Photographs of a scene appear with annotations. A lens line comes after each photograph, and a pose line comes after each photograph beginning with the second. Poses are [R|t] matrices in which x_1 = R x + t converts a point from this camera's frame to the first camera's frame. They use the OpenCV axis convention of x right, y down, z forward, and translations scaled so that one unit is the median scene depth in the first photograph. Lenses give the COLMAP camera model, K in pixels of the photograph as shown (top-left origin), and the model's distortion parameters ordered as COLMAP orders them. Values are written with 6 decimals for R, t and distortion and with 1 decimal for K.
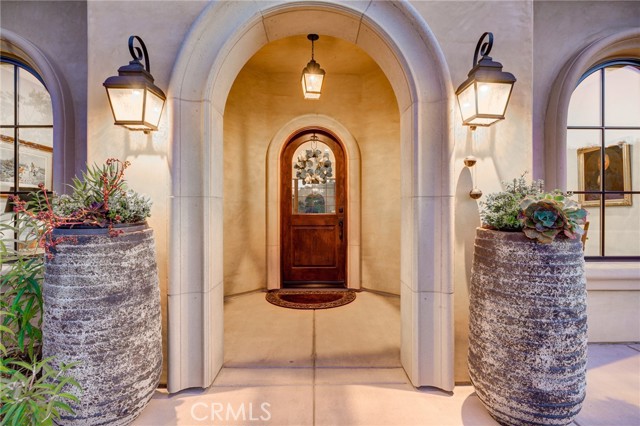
lens RADIAL K [[313.0, 0, 320.0], [0, 313.0, 213.0], [0, 0, 1]] dist [-0.001627, -0.000140]
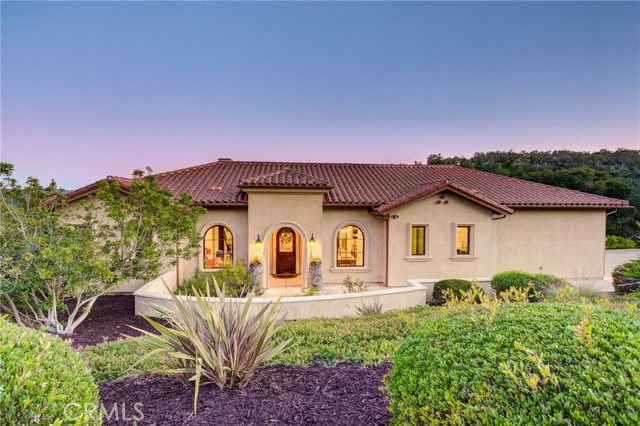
lens RADIAL K [[313.0, 0, 320.0], [0, 313.0, 213.0], [0, 0, 1]] dist [-0.001627, -0.000140]
pose [[0.994625, 0.002505, 0.103517, -0.004047], [-0.006526, 0.999236, 0.038521, -0.583425], [-0.103342, -0.038990, 0.993881, -2.520356]]
